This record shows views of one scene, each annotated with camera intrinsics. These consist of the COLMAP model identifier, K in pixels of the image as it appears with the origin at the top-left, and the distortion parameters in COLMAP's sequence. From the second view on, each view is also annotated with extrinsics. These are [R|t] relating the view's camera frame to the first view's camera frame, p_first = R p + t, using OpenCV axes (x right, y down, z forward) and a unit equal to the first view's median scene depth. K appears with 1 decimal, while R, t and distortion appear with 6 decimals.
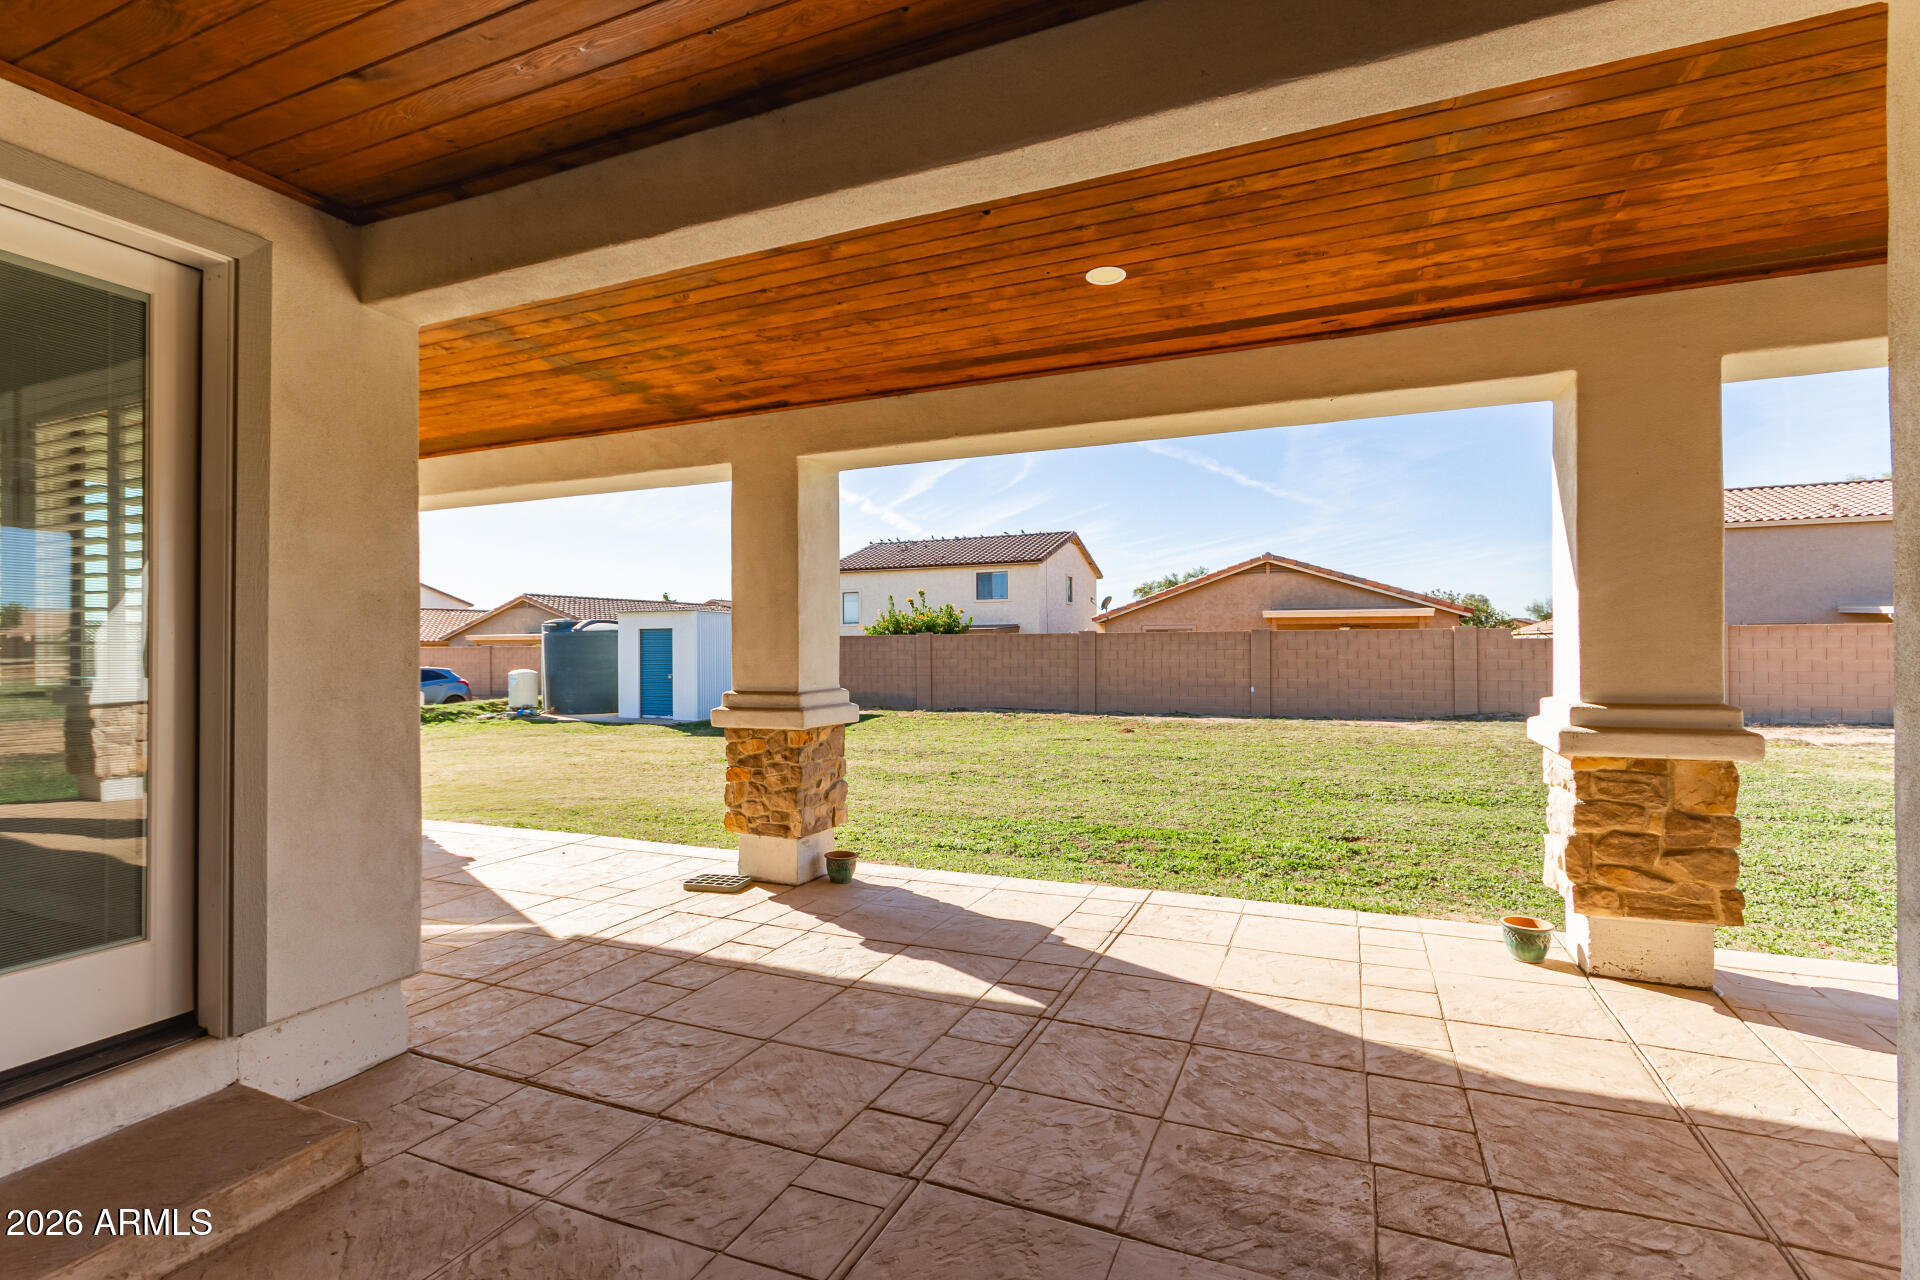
lens RADIAL K [[905.2, 0, 957.1], [0, 905.2, 645.5], [0, 0, 1]] dist [-0.003203, 0.000885]
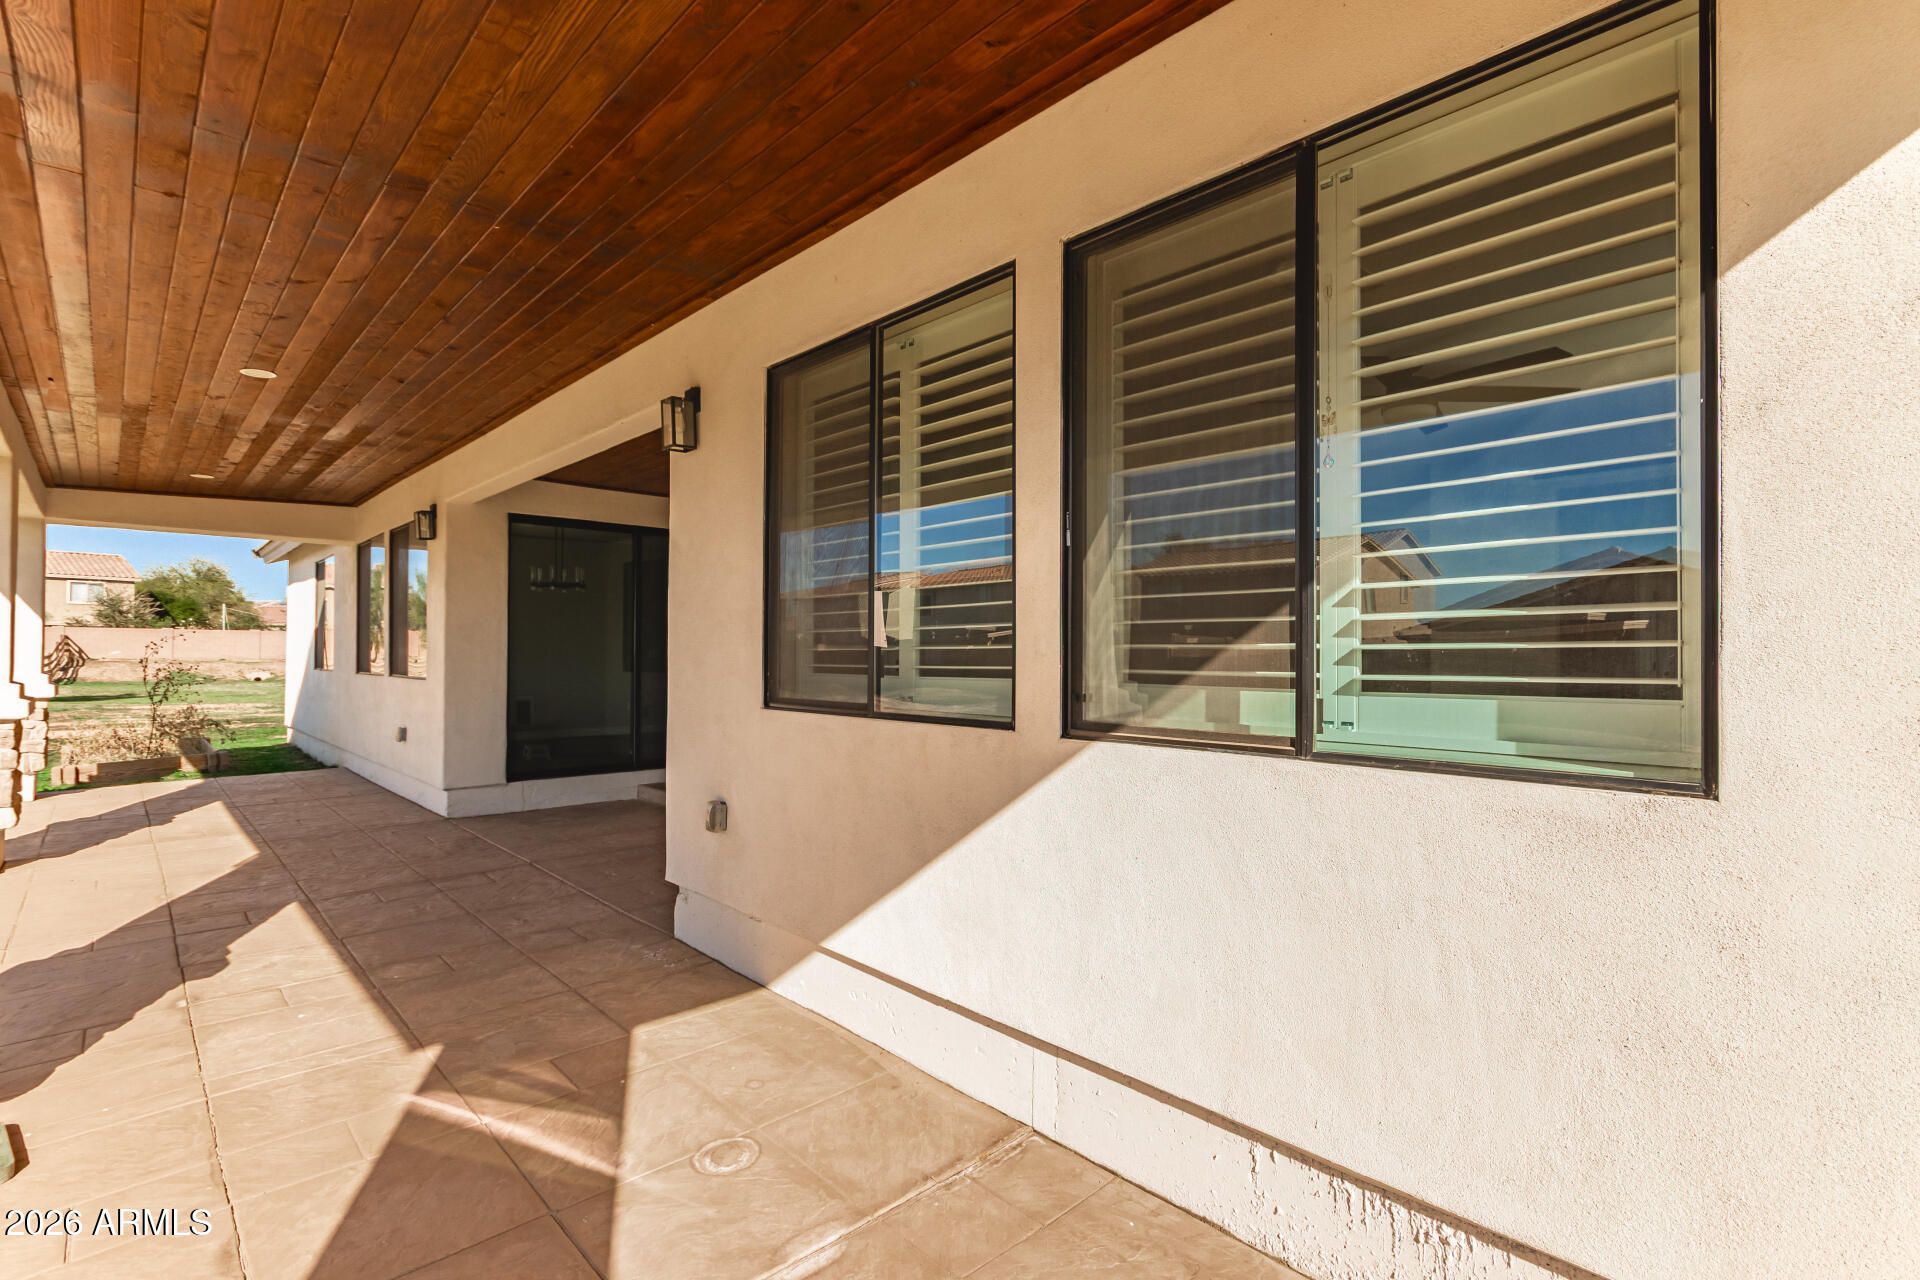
lens RADIAL K [[905.2, 0, 957.1], [0, 905.2, 645.5], [0, 0, 1]] dist [-0.003203, 0.000885]
pose [[-0.927516, 0.000597, 0.373782, -1.118364], [-0.004378, 0.999913, -0.012461, 0.014706], [-0.373757, -0.013195, -0.927433, 1.556342]]
